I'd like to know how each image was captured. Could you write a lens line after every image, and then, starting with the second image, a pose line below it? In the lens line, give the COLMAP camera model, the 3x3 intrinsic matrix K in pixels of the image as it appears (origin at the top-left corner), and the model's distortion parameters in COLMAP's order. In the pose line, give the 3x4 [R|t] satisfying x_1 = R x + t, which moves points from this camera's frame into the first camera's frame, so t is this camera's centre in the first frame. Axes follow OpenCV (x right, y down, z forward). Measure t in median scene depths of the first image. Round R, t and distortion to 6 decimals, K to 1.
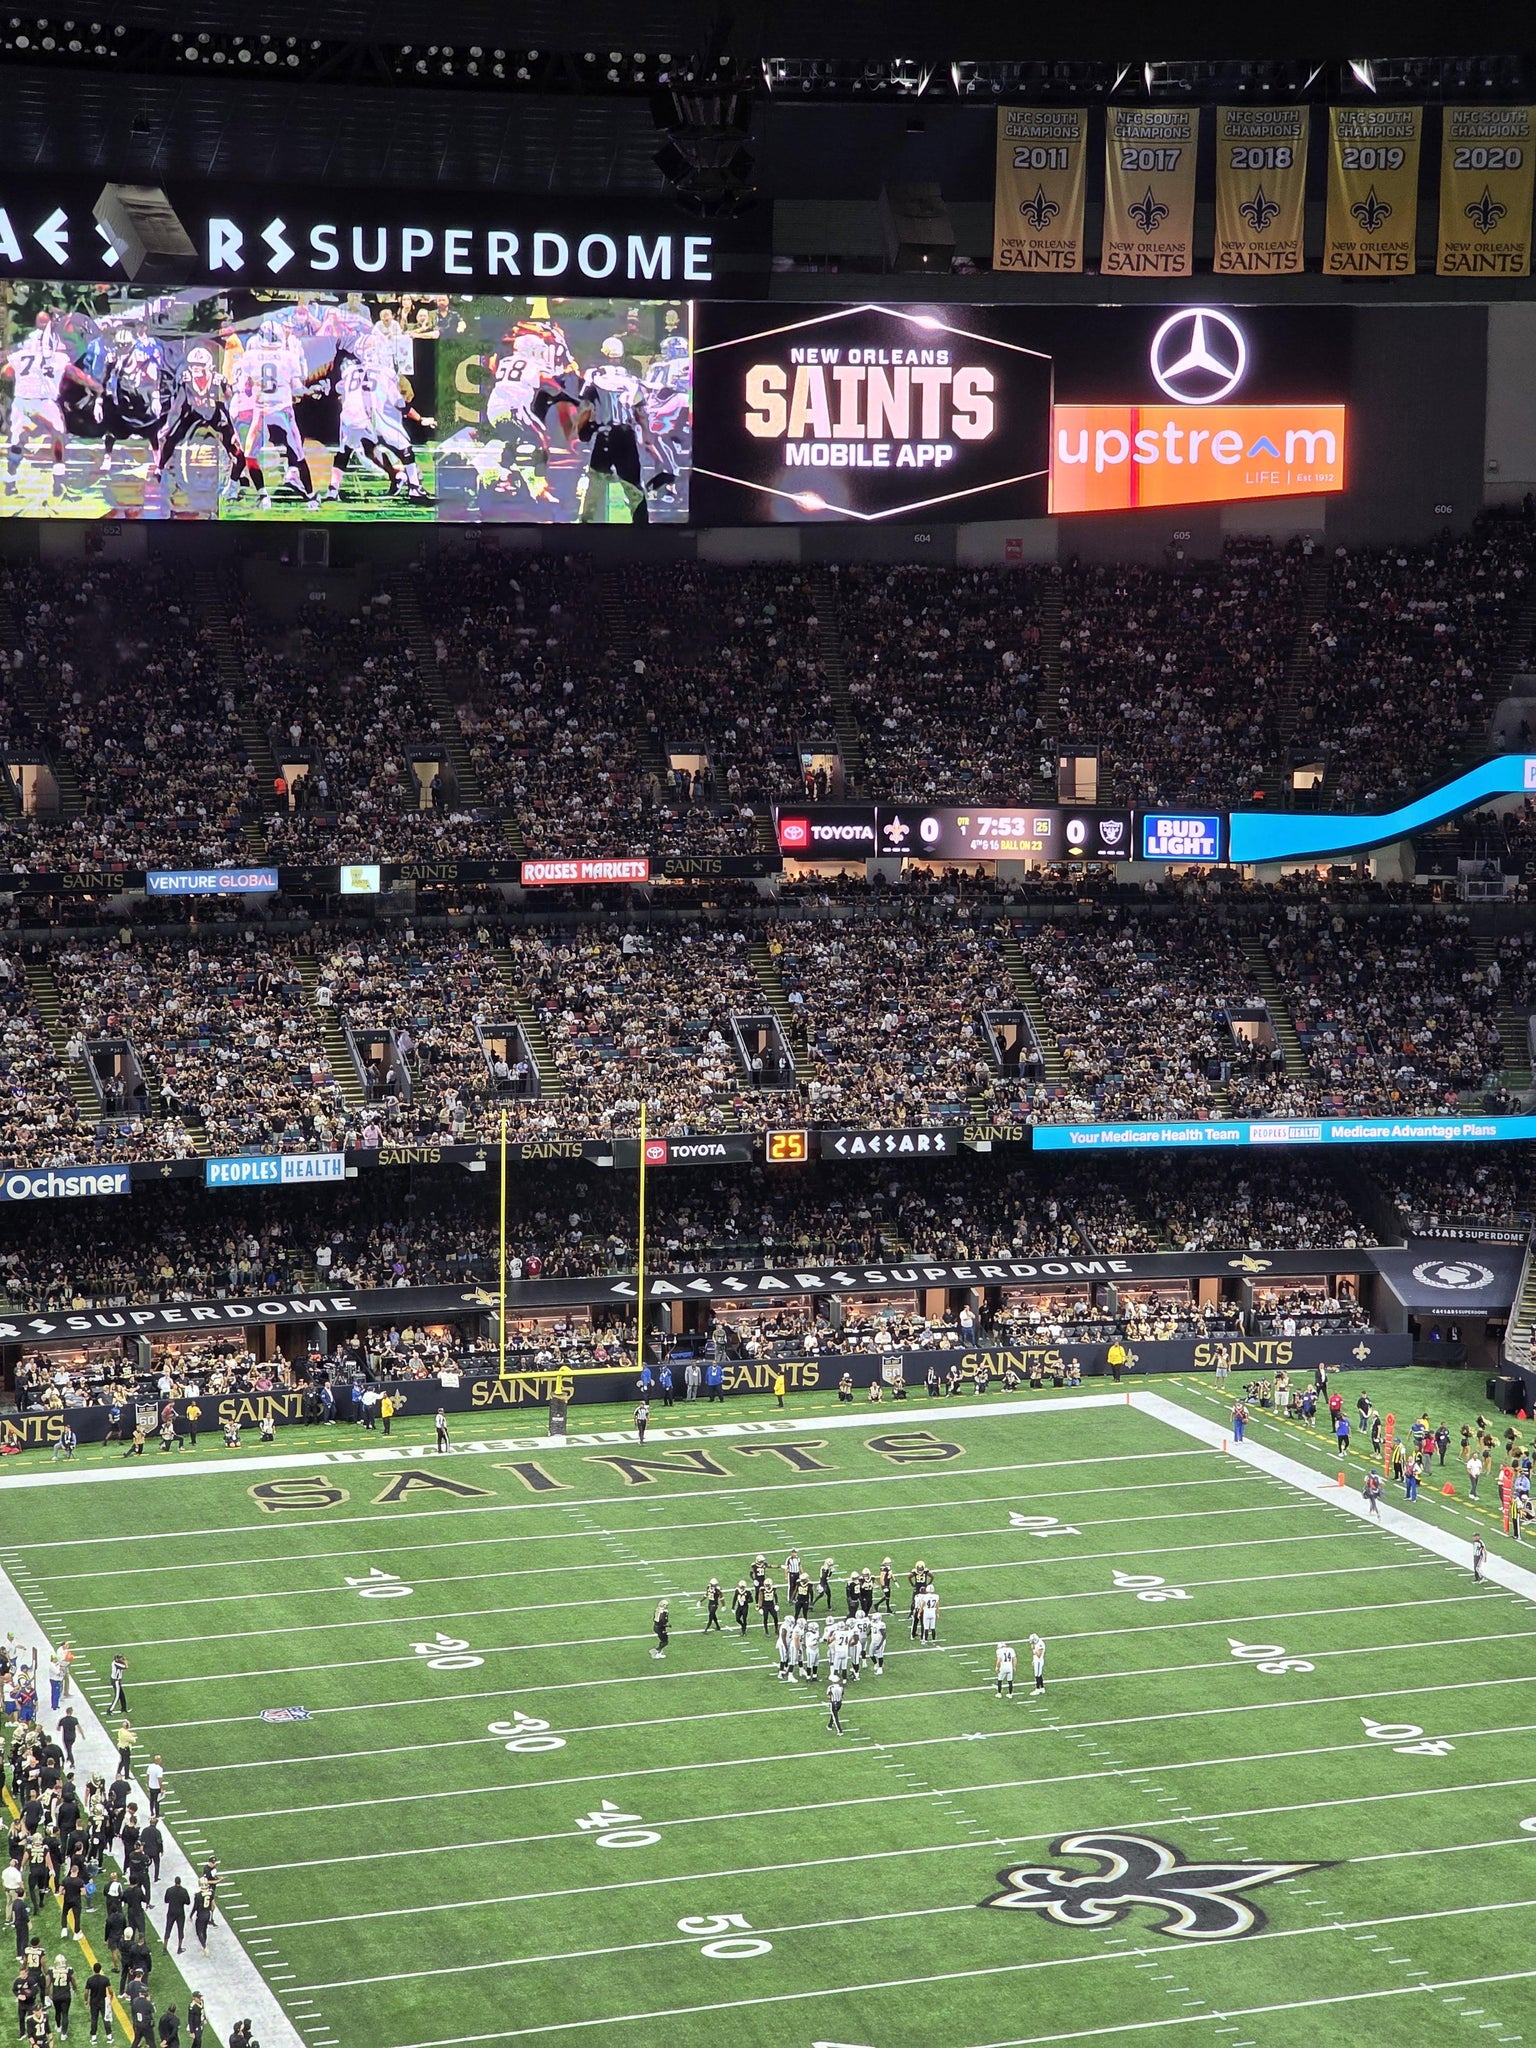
lens RADIAL K [[3879.1, 0, 822.7], [0, 3879.1, 1072.1], [0, 0, 1]] dist [-0.060607, 0.486849]
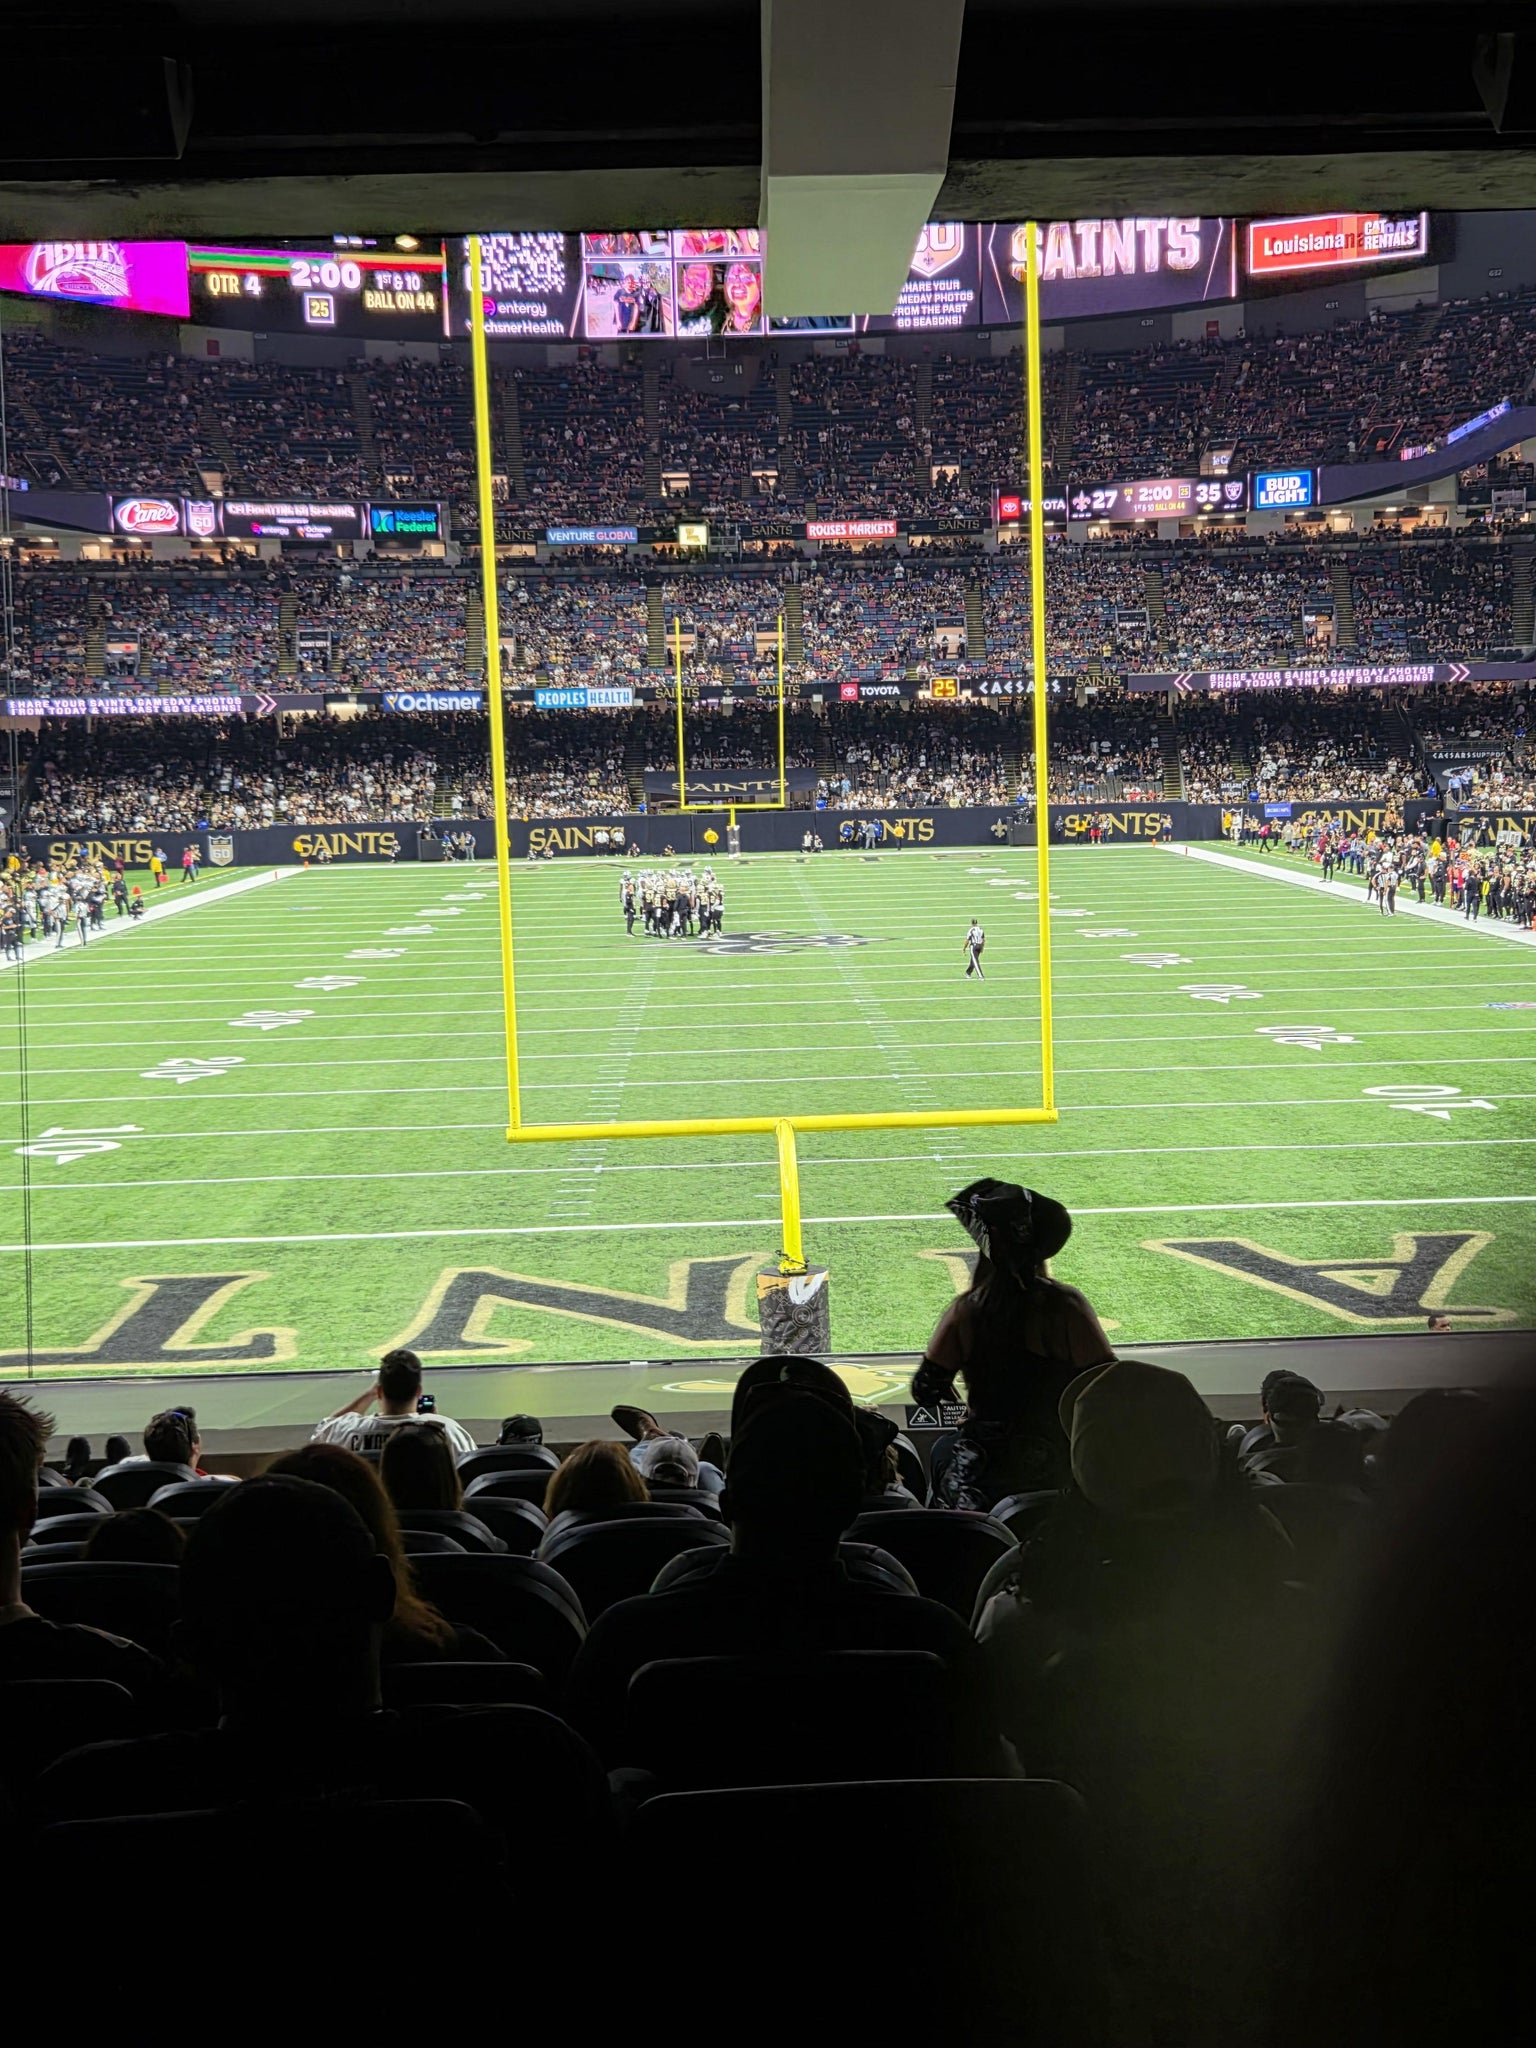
lens RADIAL K [[2333.3, 0, 795.3], [0, 2333.3, 977.9], [0, 0, 1]] dist [0.073798, -0.009354]
pose [[0.946846, 0.001358, -0.321683, 0.199282], [-0.008974, 0.999713, -0.022192, 0.134642], [0.321561, 0.023899, 0.946587, 0.158325]]
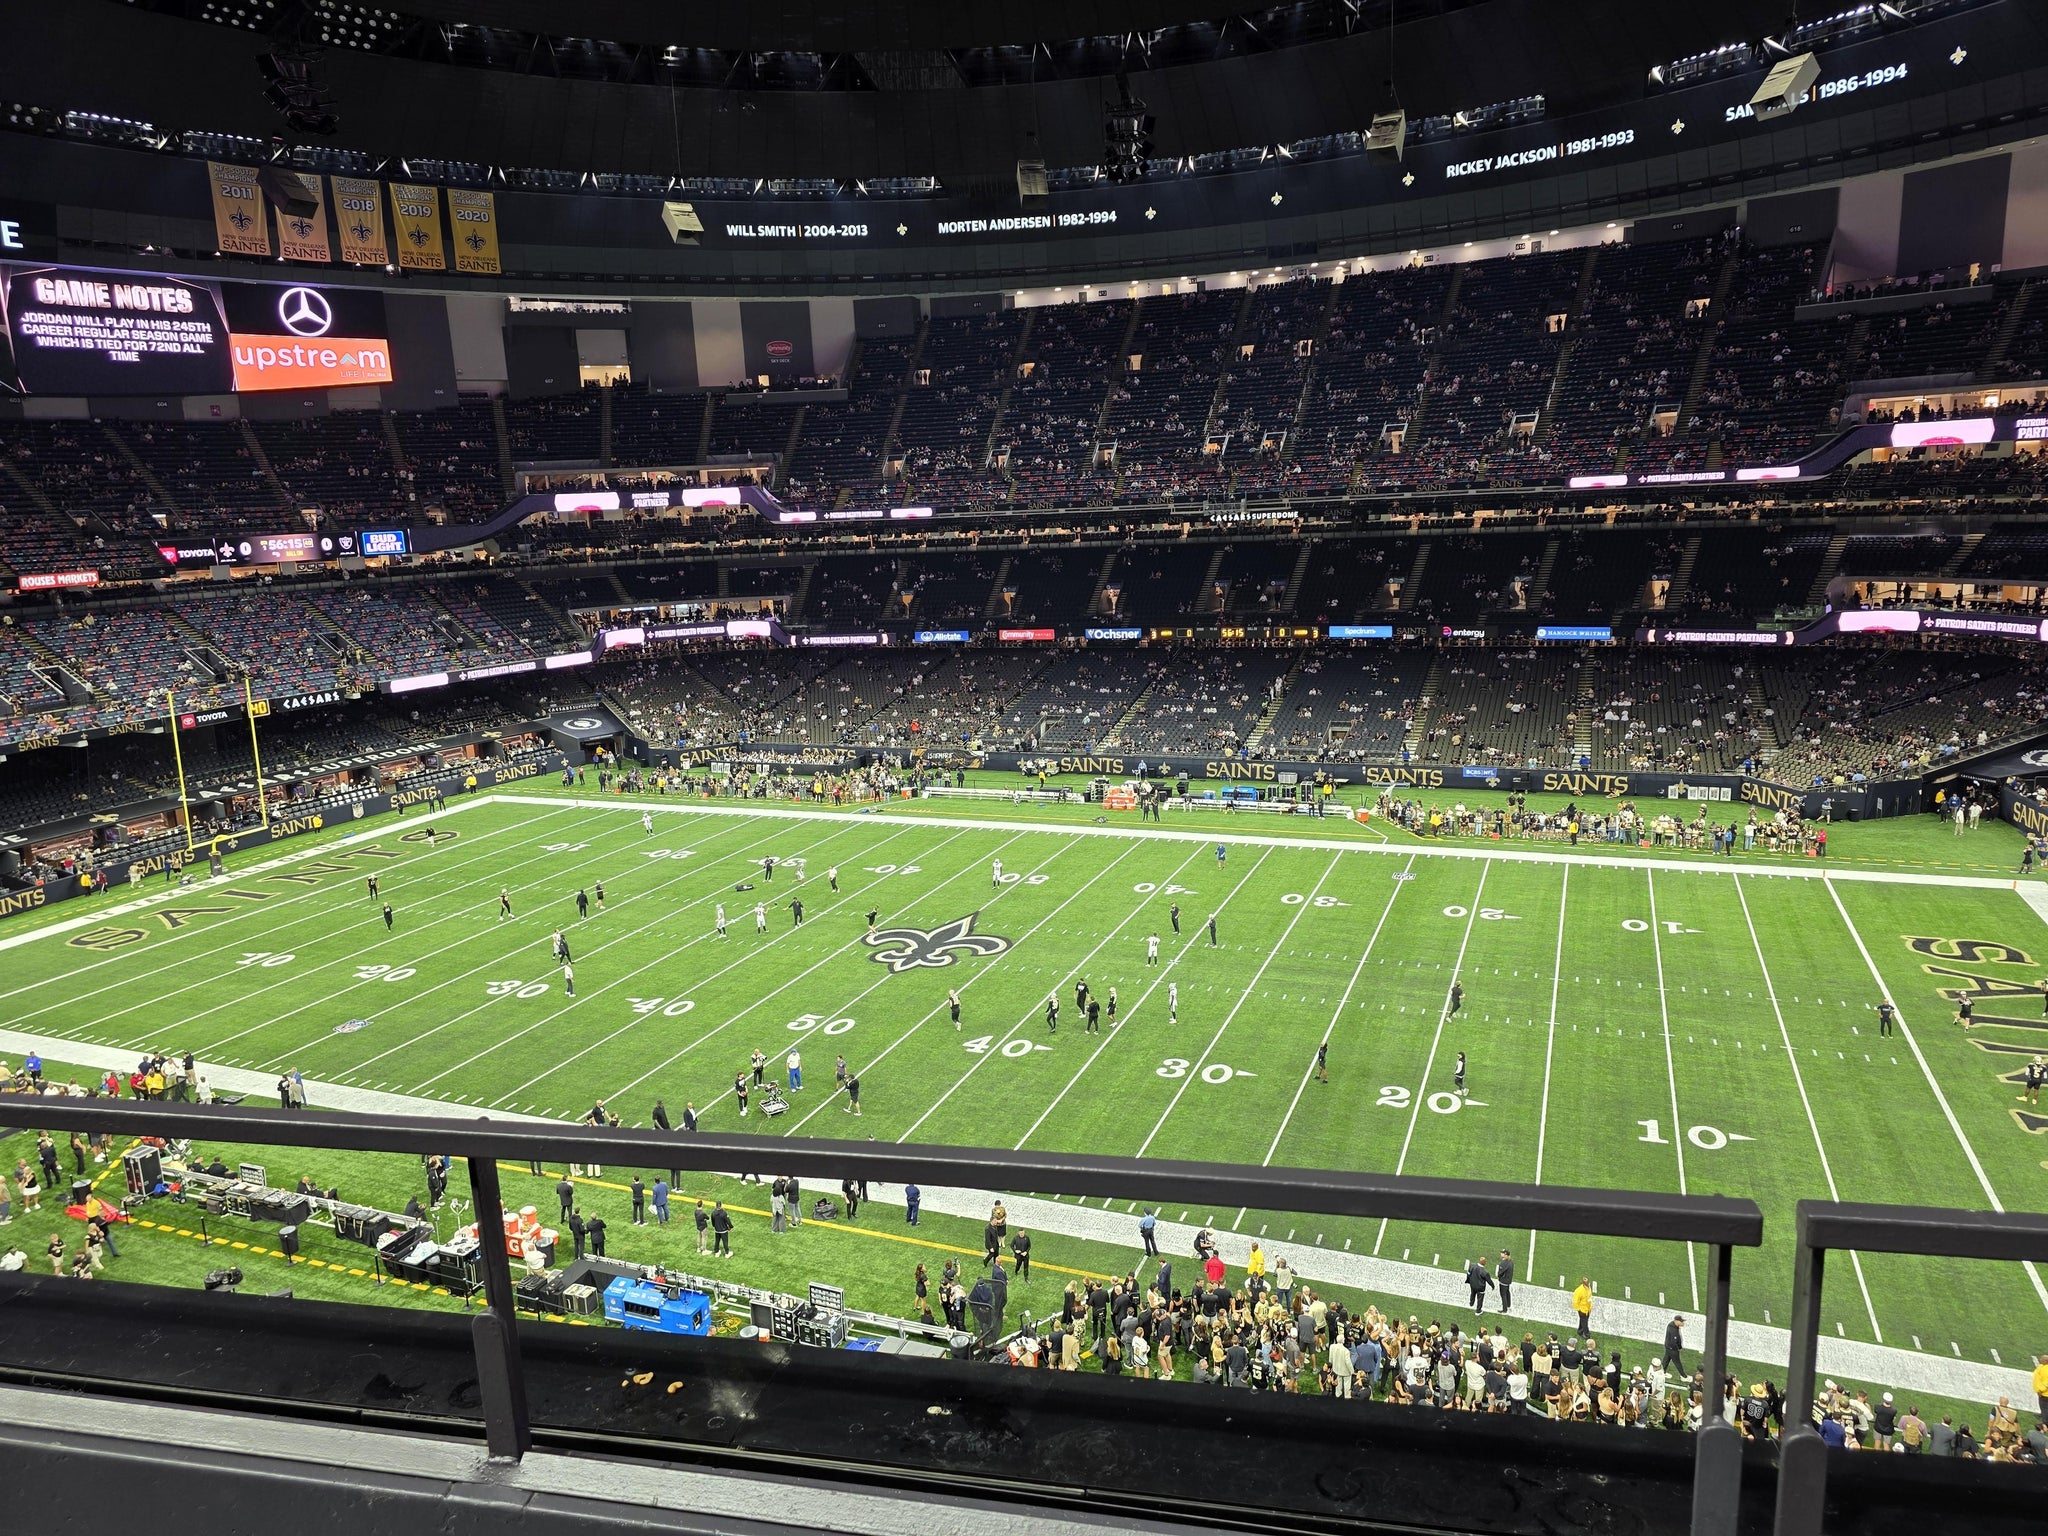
lens RADIAL K [[1357.4, 0, 1021.1], [0, 1357.4, 749.2], [0, 0, 1]] dist [0.074227, -0.068246]
pose [[0.681229, -0.174132, 0.711059, -0.216859], [0.146890, 0.984059, 0.100259, 0.023617], [-0.717182, 0.036148, 0.695948, 0.258656]]
